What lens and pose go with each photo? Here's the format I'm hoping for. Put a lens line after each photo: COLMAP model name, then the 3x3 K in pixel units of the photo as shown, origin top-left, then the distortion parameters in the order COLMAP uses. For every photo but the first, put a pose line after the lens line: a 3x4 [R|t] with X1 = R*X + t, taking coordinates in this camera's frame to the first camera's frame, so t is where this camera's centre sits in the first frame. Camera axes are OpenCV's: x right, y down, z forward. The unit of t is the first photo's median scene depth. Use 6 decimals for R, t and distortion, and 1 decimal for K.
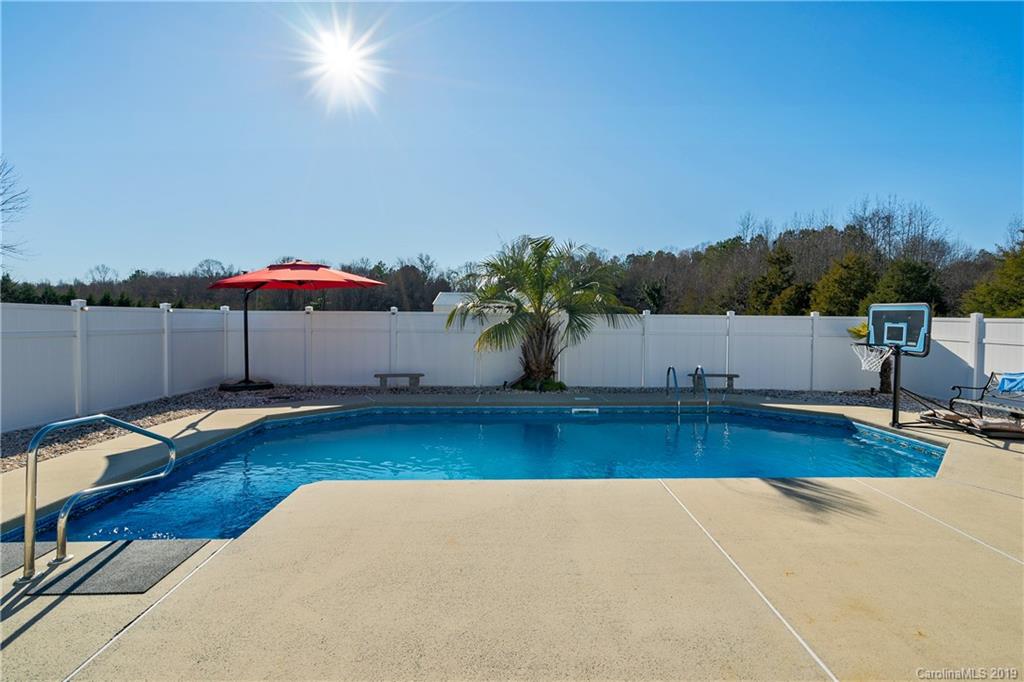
lens RADIAL K [[514.4, 0, 512.0], [0, 514.4, 341.0], [0, 0, 1]] dist [-0.003096, -0.000867]
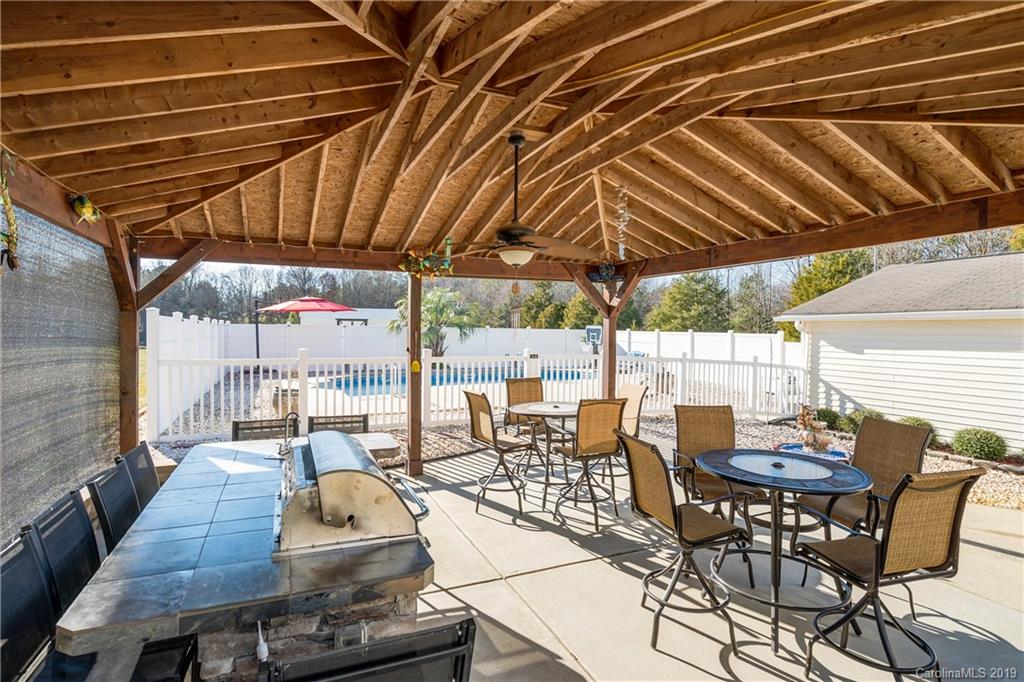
lens RADIAL K [[510.2, 0, 512.0], [0, 510.2, 341.0], [0, 0, 1]] dist [0.000004, -0.000510]
pose [[0.911393, -0.003838, 0.411519, -0.441928], [0.011174, 0.999819, -0.015424, 0.025505], [-0.411385, 0.018656, 0.911271, -0.750693]]
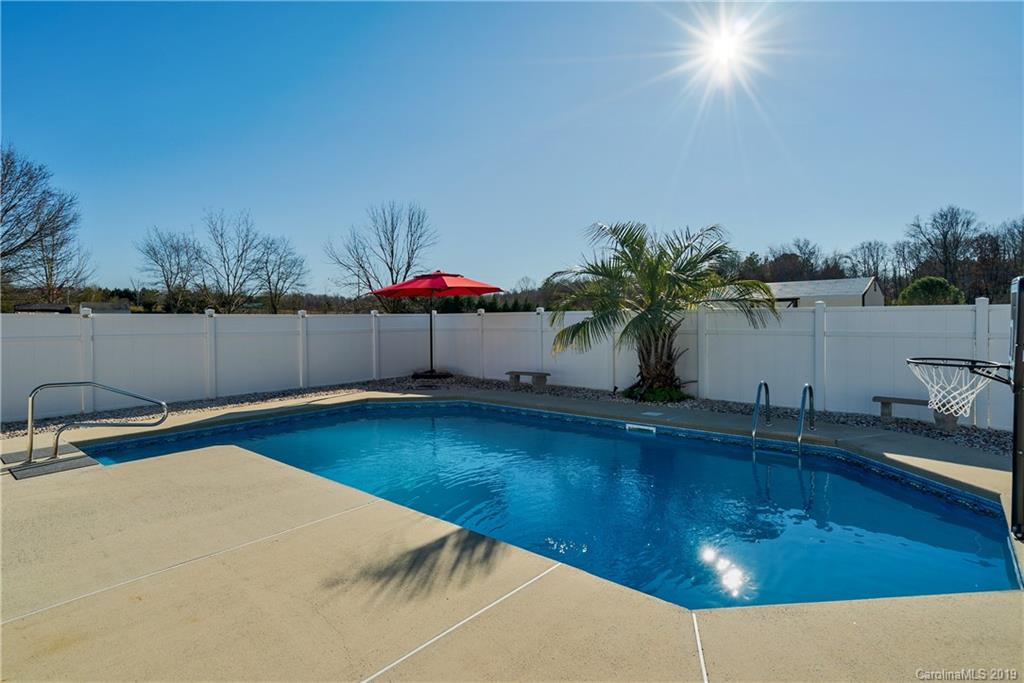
lens RADIAL K [[513.7, 0, 500.0], [0, 513.7, 346.8], [0, 0, 1]] dist [0.001154, 0.000192]
pose [[0.740882, 0.020922, -0.671310, 0.456121], [-0.009242, 0.999738, 0.020958, -0.008488], [0.671572, -0.009323, 0.740881, 0.208161]]
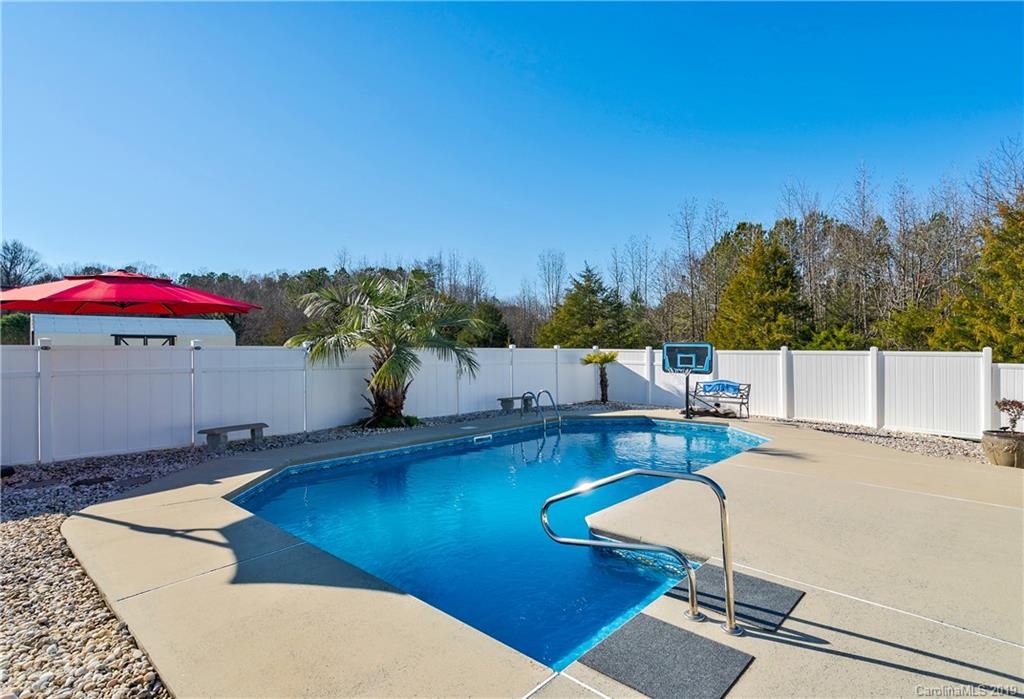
lens RADIAL K [[526.5, 0, 512.0], [0, 526.5, 349.5], [0, 0, 1]] dist [0.001785, 0.000104]
pose [[0.687738, -0.005328, 0.725939, -0.536885], [0.034975, 0.999055, -0.025802, -0.016506], [-0.725116, 0.043134, 0.687275, 0.161849]]
